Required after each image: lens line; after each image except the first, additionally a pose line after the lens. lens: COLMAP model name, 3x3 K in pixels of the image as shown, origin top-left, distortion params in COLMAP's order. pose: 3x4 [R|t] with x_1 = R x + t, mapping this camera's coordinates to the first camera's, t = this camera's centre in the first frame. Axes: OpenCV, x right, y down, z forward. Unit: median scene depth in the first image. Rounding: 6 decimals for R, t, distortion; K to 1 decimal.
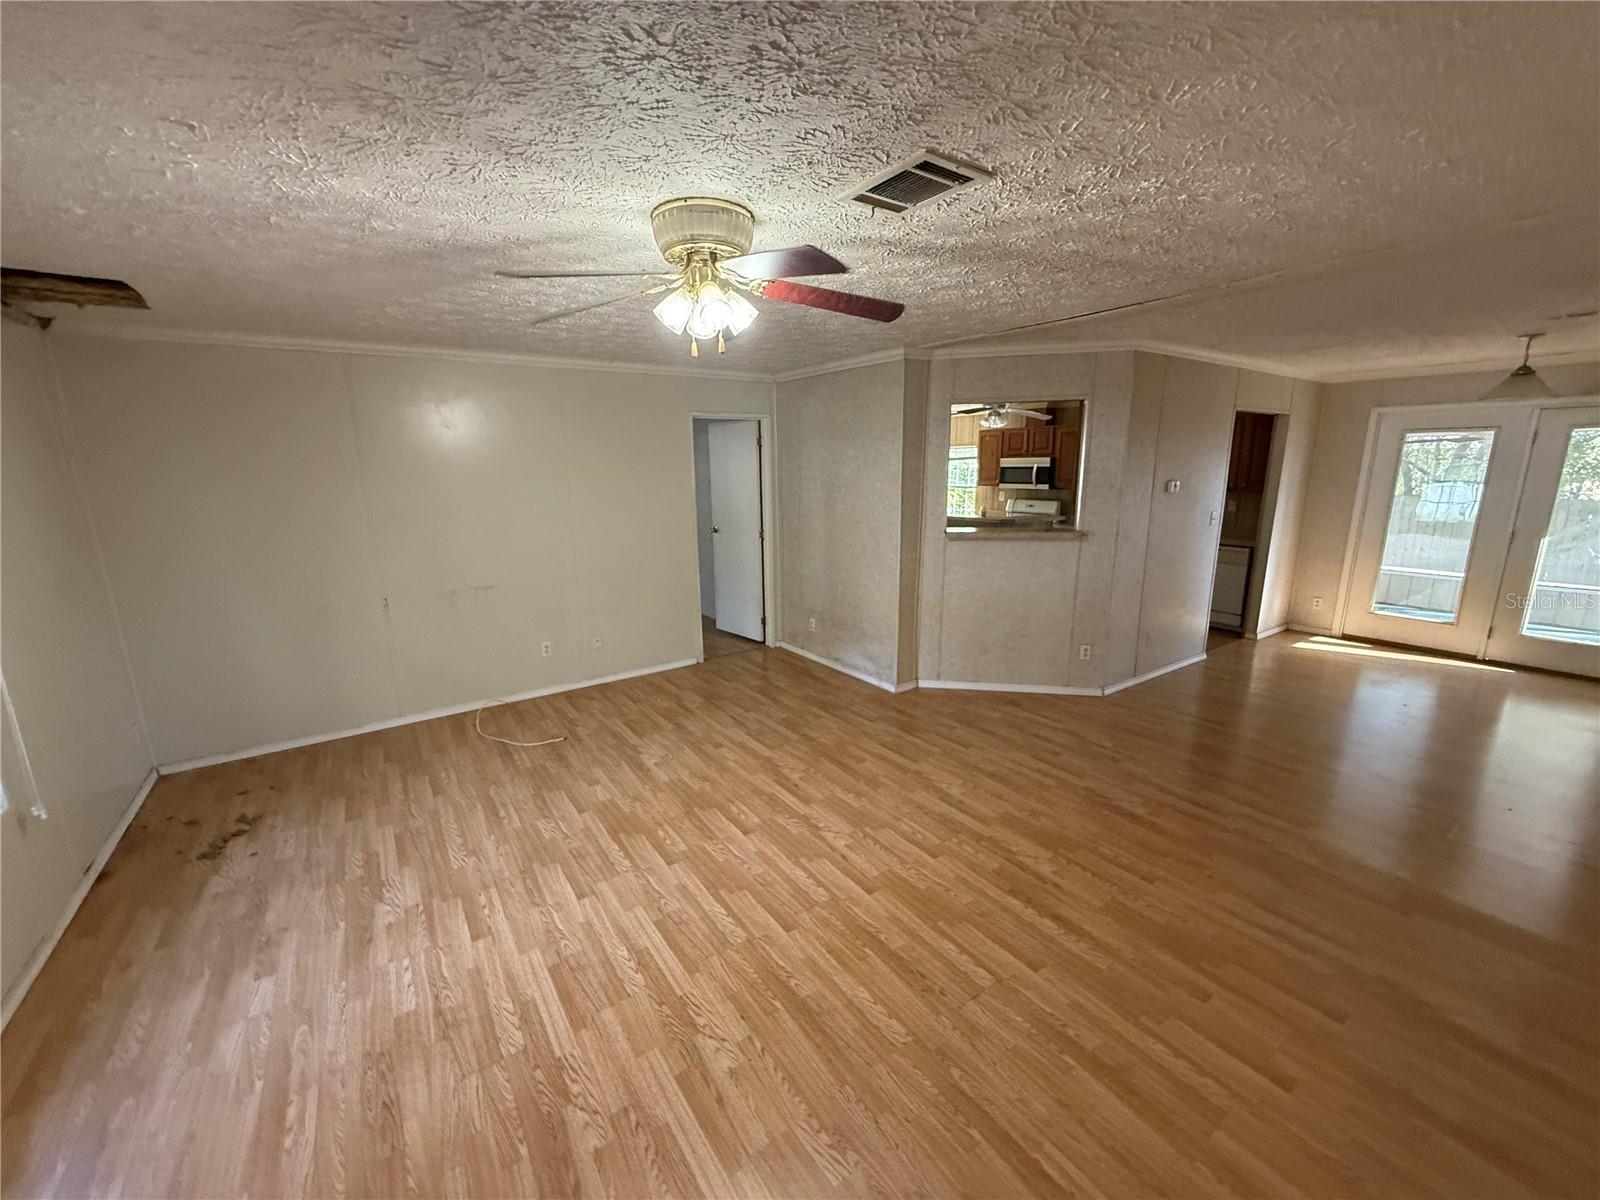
lens RADIAL K [[641.3, 0, 800.8], [0, 641.3, 602.2], [0, 0, 1]] dist [0.002151, -0.000628]
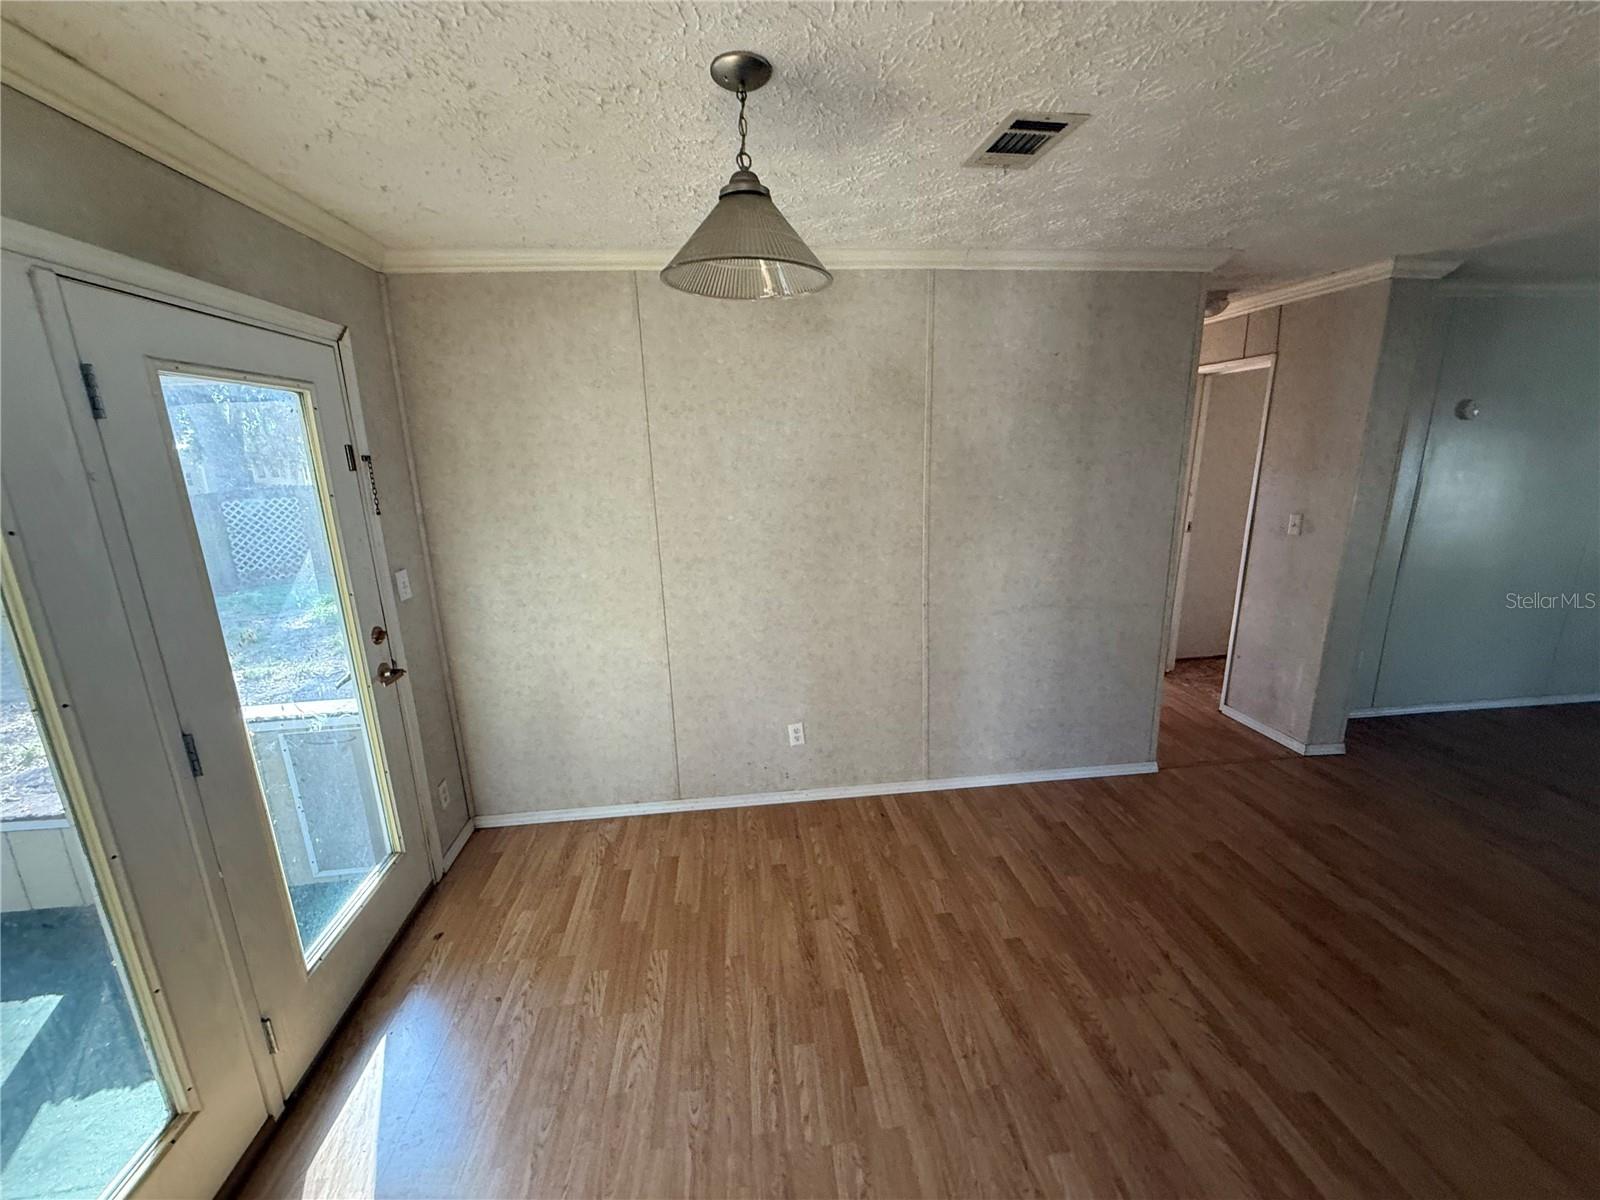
lens RADIAL K [[641.3, 0, 796.4], [0, 641.3, 606.1], [0, 0, 1]] dist [0.002151, -0.000628]
pose [[-0.879961, -0.087499, 0.466918, -0.546729], [0.131728, 0.899402, 0.416802, -0.358531], [-0.456417, 0.428276, -0.779912, 1.669227]]
